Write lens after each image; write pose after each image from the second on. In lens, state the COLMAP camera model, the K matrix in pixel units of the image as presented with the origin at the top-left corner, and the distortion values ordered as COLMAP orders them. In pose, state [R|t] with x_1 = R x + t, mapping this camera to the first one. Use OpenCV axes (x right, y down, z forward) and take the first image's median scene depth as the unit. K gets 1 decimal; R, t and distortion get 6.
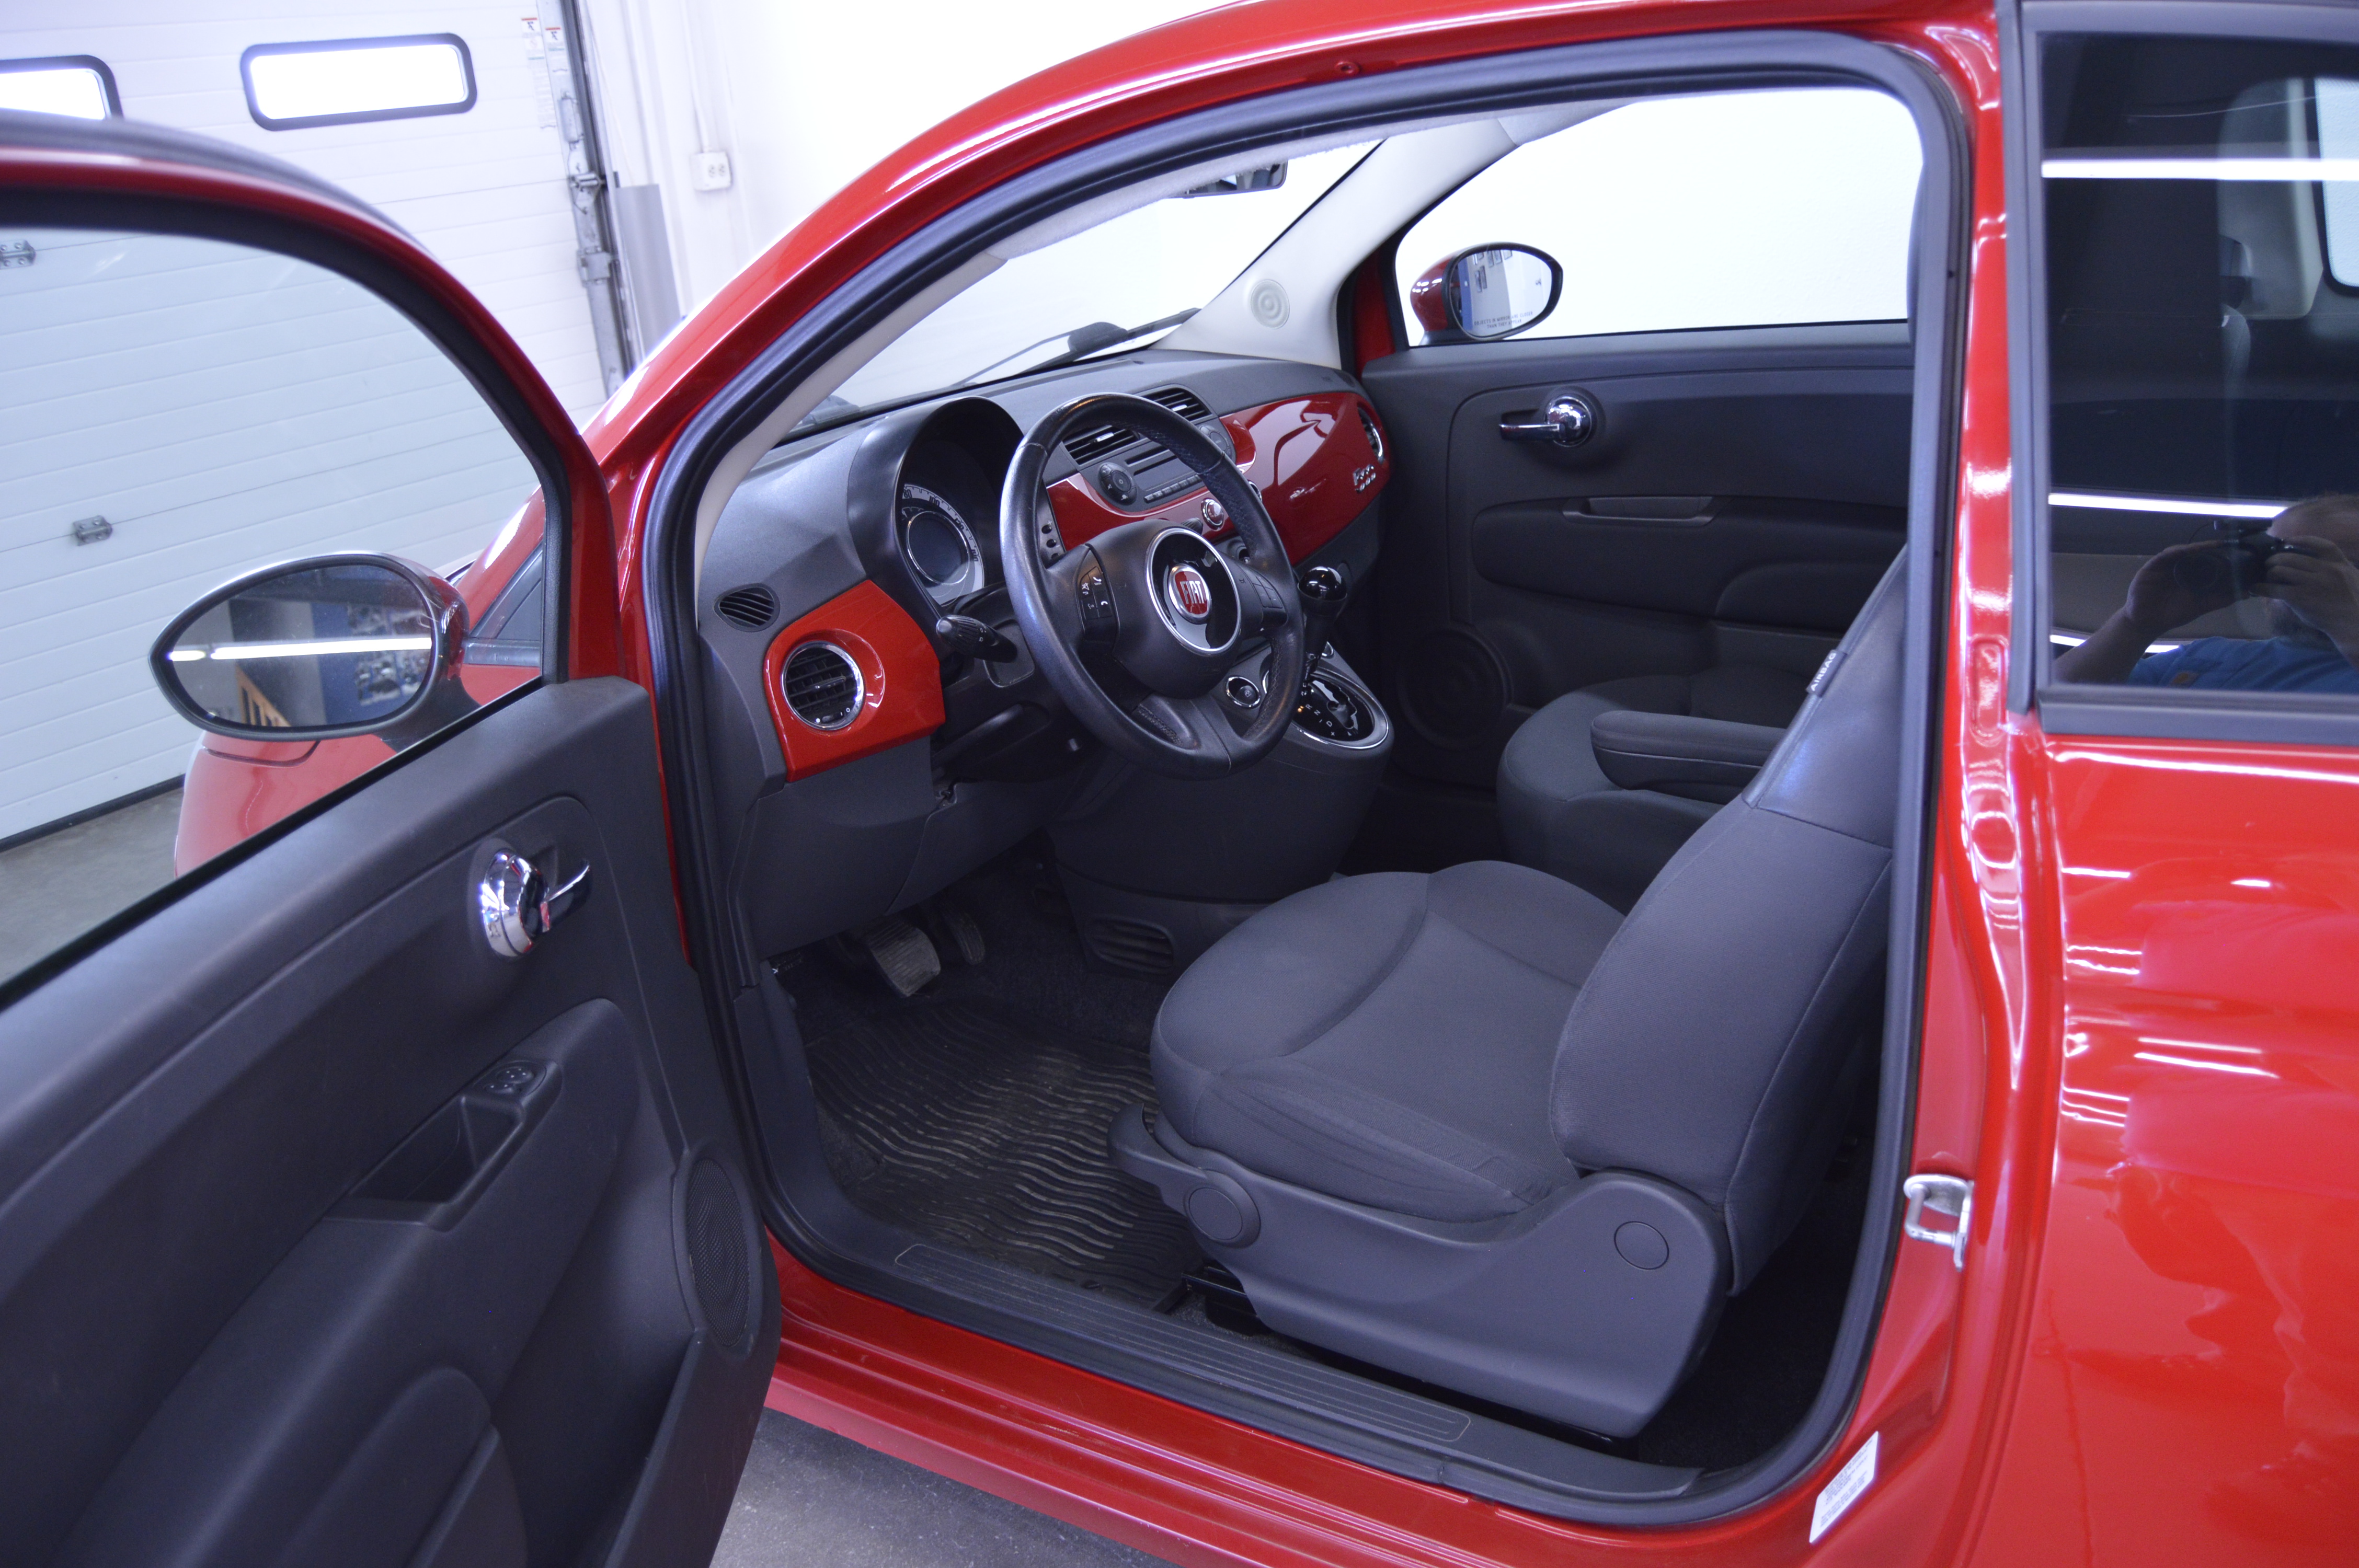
lens RADIAL K [[1836.9, 0, 1222.7], [0, 1836.9, 787.7], [0, 0, 1]] dist [-0.093389, 0.011897]
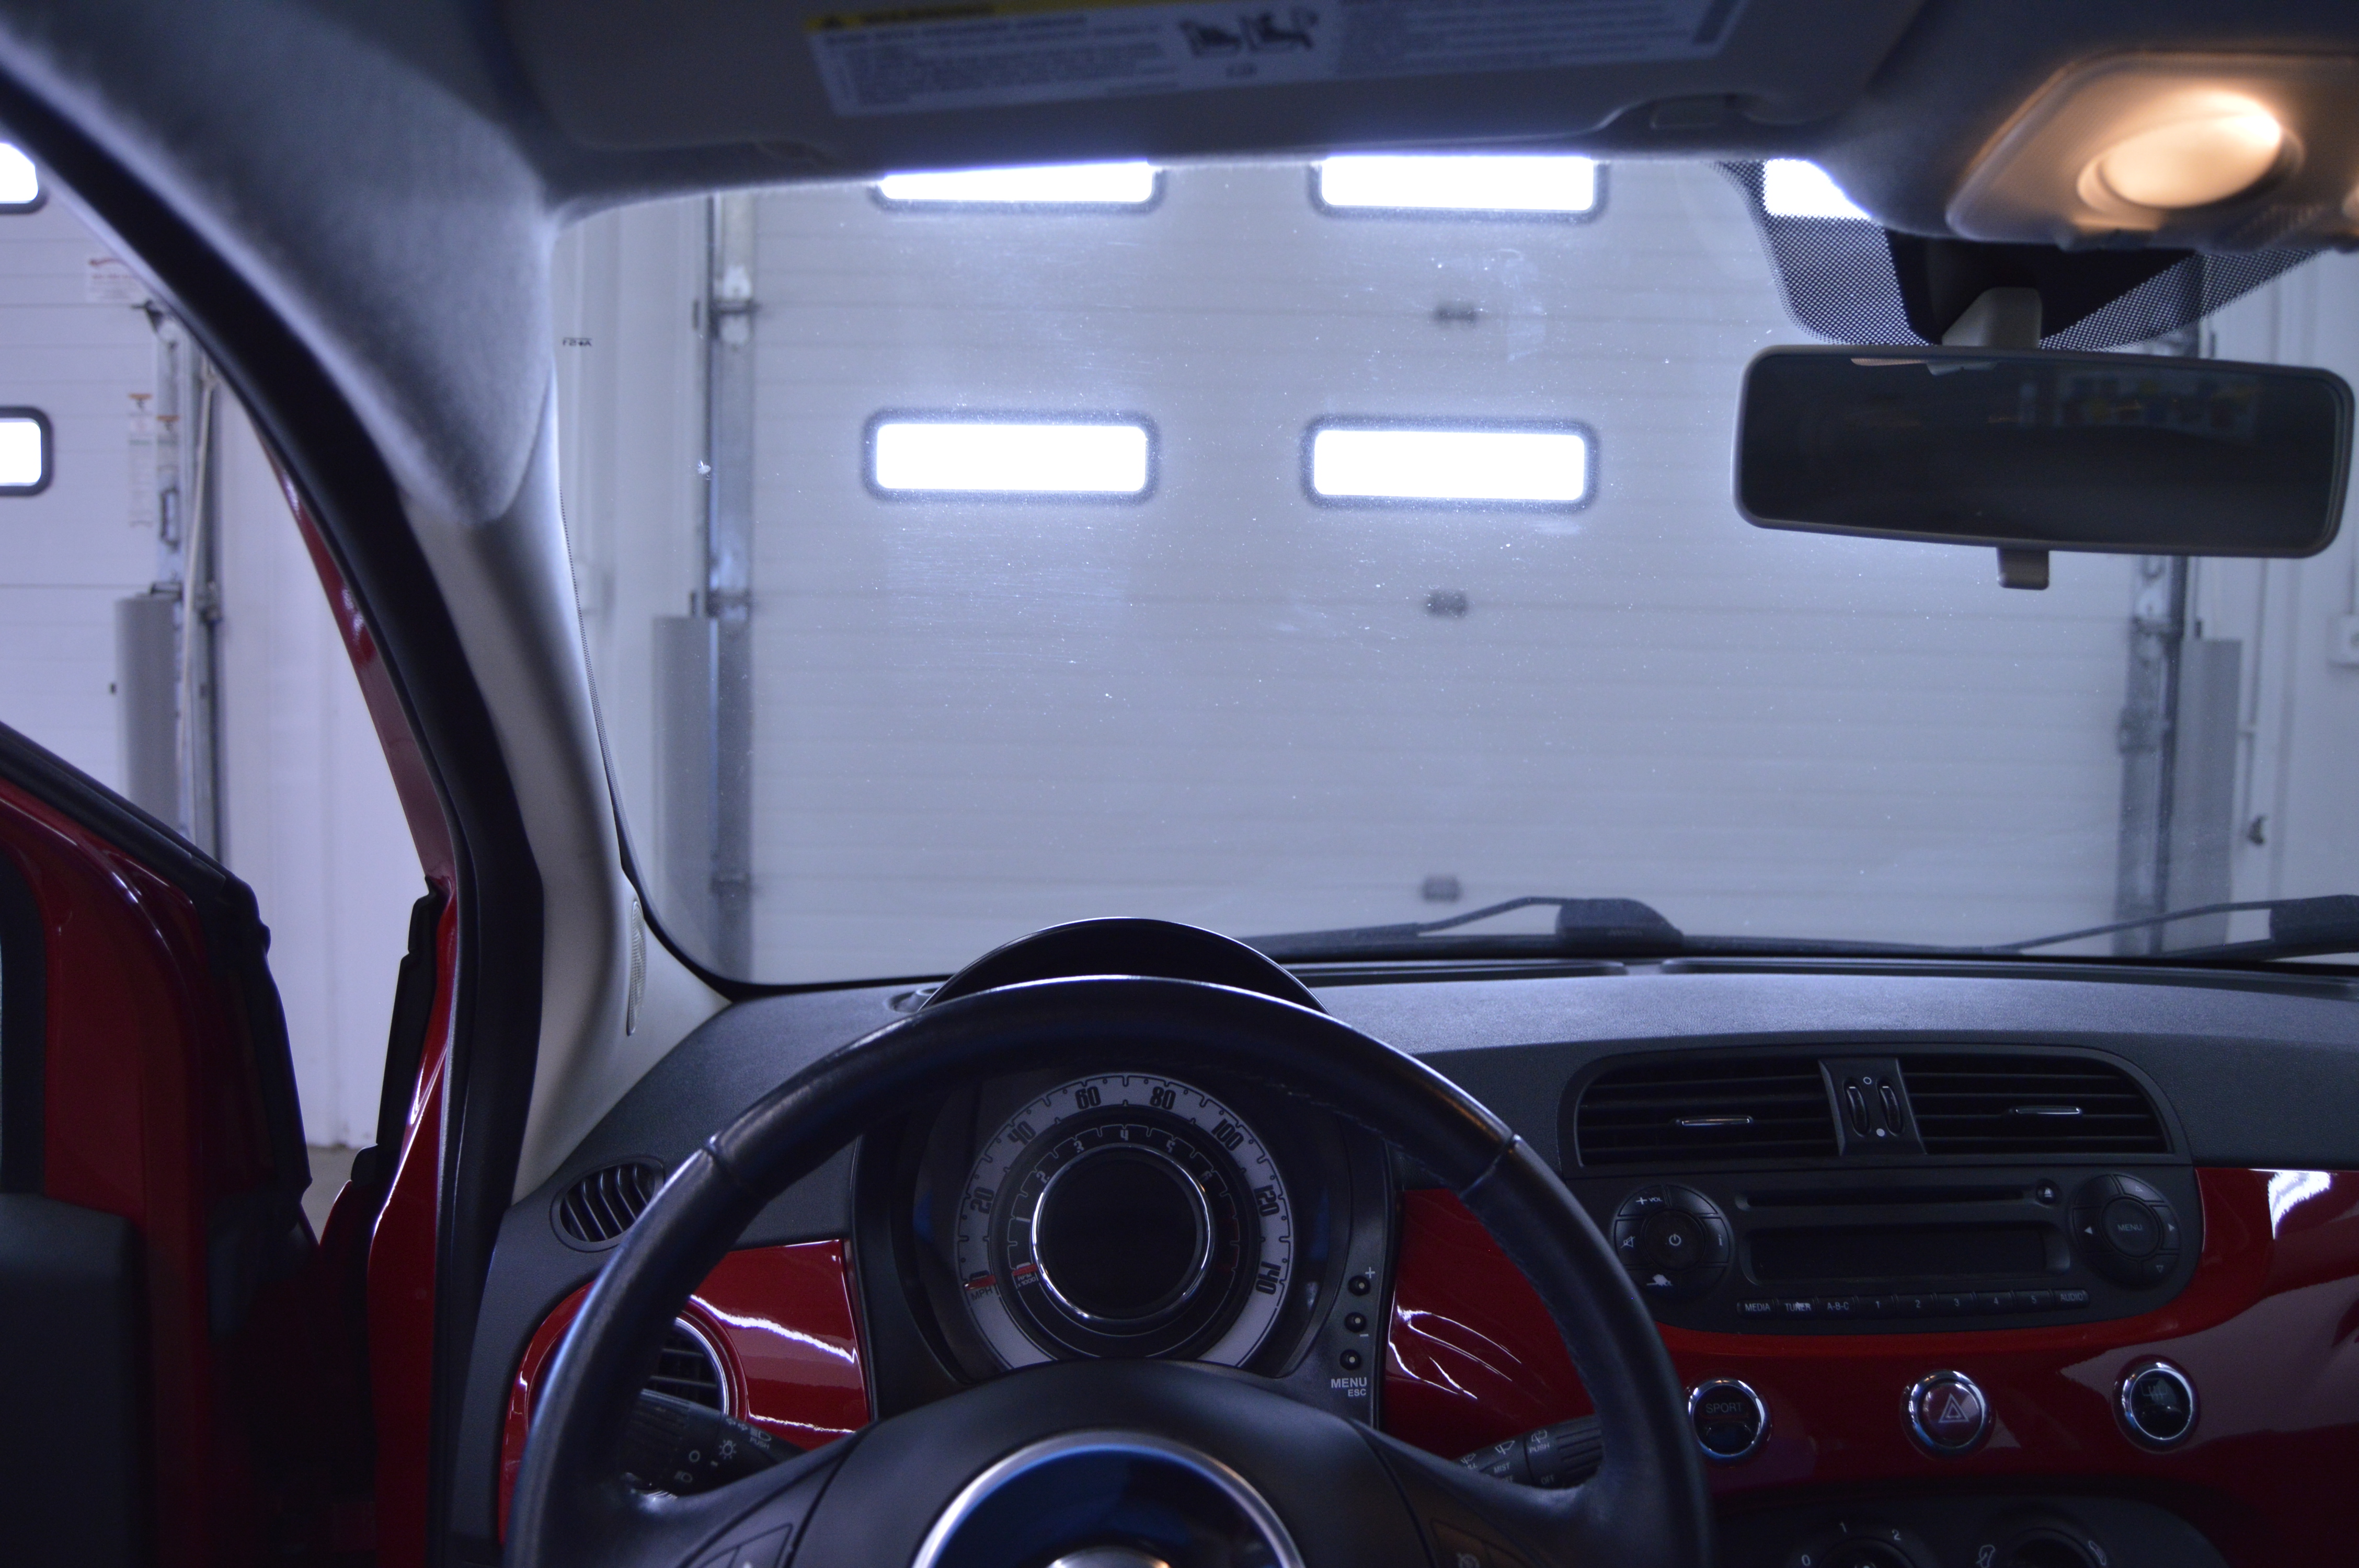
lens RADIAL K [[1836.9, 0, 1222.7], [0, 1836.9, 787.7], [0, 0, 1]] dist [-0.093389, 0.011897]
pose [[0.551463, 0.160402, -0.818633, 0.200934], [-0.357494, 0.932101, -0.058187, -0.209660], [0.753715, 0.324744, 0.571362, 0.709136]]
